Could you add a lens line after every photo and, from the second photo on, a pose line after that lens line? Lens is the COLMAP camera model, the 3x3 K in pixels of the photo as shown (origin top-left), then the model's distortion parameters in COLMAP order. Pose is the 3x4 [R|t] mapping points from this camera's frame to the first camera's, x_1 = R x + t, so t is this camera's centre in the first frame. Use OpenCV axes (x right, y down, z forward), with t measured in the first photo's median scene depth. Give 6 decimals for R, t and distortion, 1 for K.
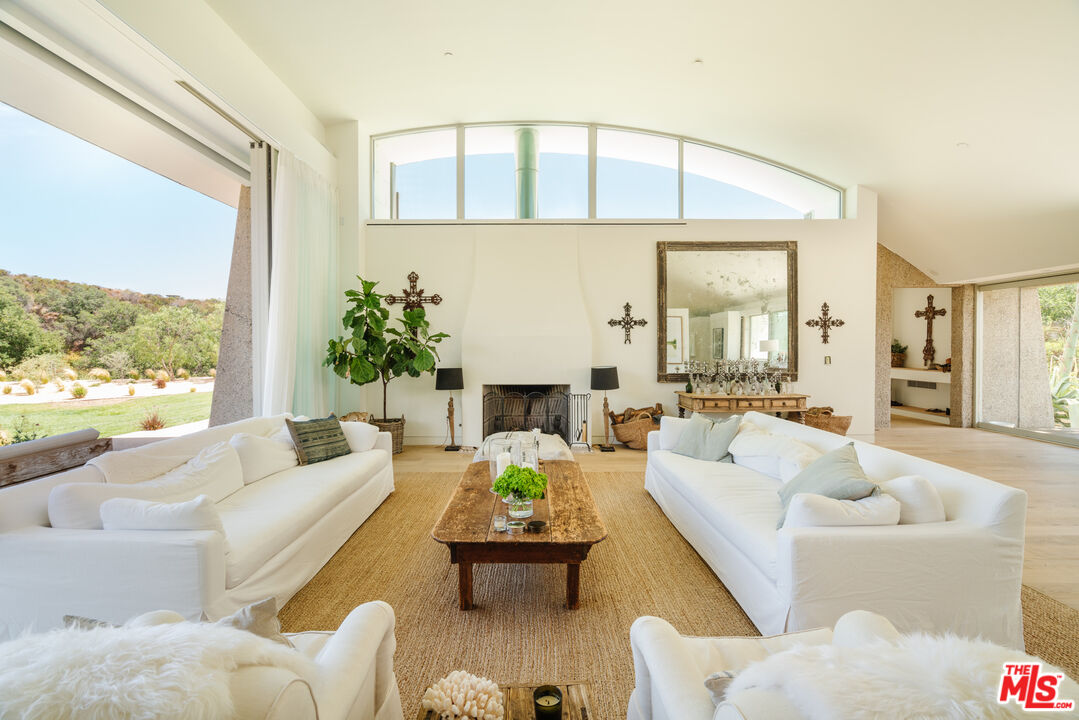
lens RADIAL K [[489.6, 0, 538.6], [0, 489.6, 353.5], [0, 0, 1]] dist [-0.003829, -0.000428]
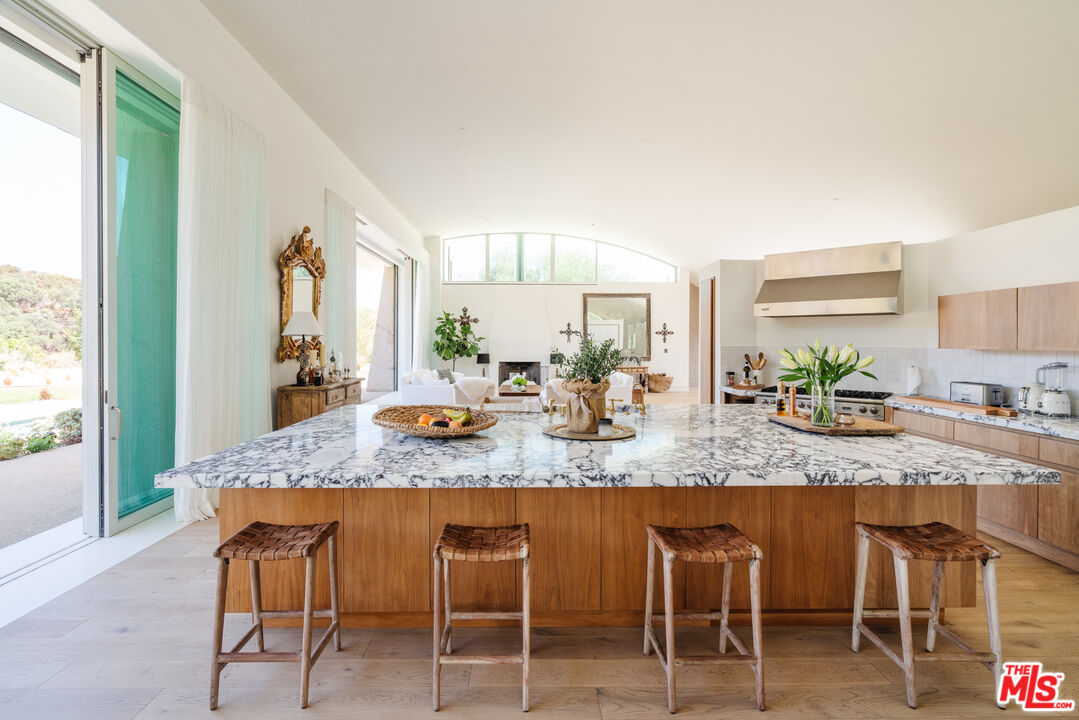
lens RADIAL K [[489.6, 0, 538.6], [0, 489.6, 353.5], [0, 0, 1]] dist [-0.003829, -0.000428]
pose [[0.998951, 0.004029, 0.045614, -0.039657], [-0.004513, 0.999934, 0.010519, 0.005696], [-0.045568, -0.010714, 0.998904, -1.074738]]
